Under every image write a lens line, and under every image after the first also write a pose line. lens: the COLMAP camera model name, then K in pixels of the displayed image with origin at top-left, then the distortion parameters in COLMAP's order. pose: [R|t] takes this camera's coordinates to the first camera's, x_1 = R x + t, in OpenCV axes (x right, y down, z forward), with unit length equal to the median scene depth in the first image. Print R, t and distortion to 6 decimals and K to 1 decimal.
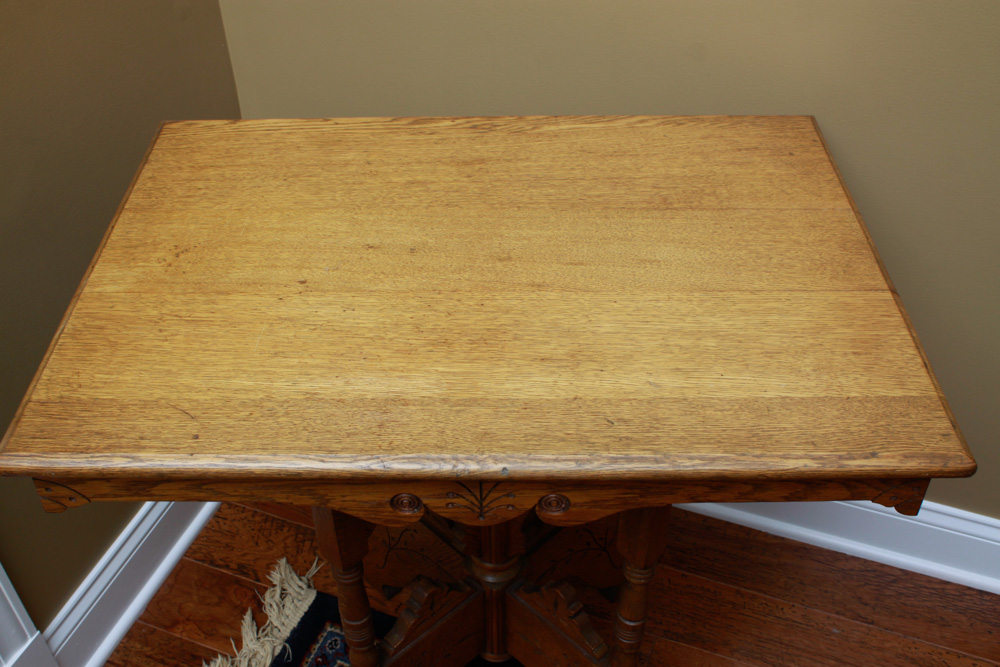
lens RADIAL K [[1083.0, 0, 500.1], [0, 1083.0, 336.4], [0, 0, 1]] dist [-0.082921, 0.000000]
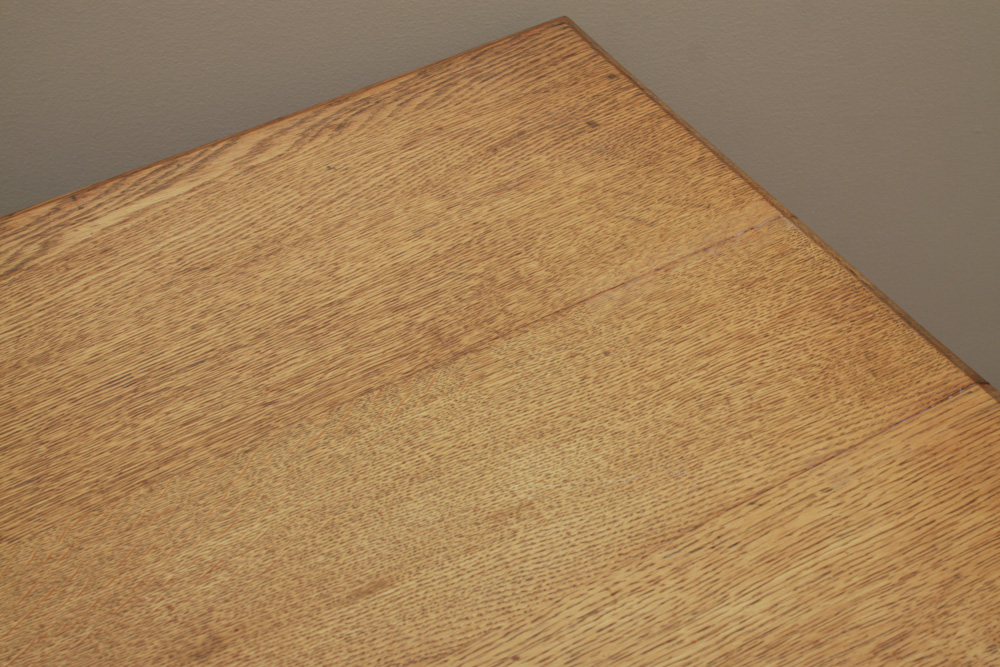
lens RADIAL K [[1709.6, 0, 505.2], [0, 1709.6, 340.3], [0, 0, 1]] dist [-0.000771, 0.000000]
pose [[0.845102, -0.367852, 0.387927, -0.100895], [0.331281, 0.929860, 0.160042, -0.229135], [-0.419590, -0.006739, 0.907689, 0.340310]]
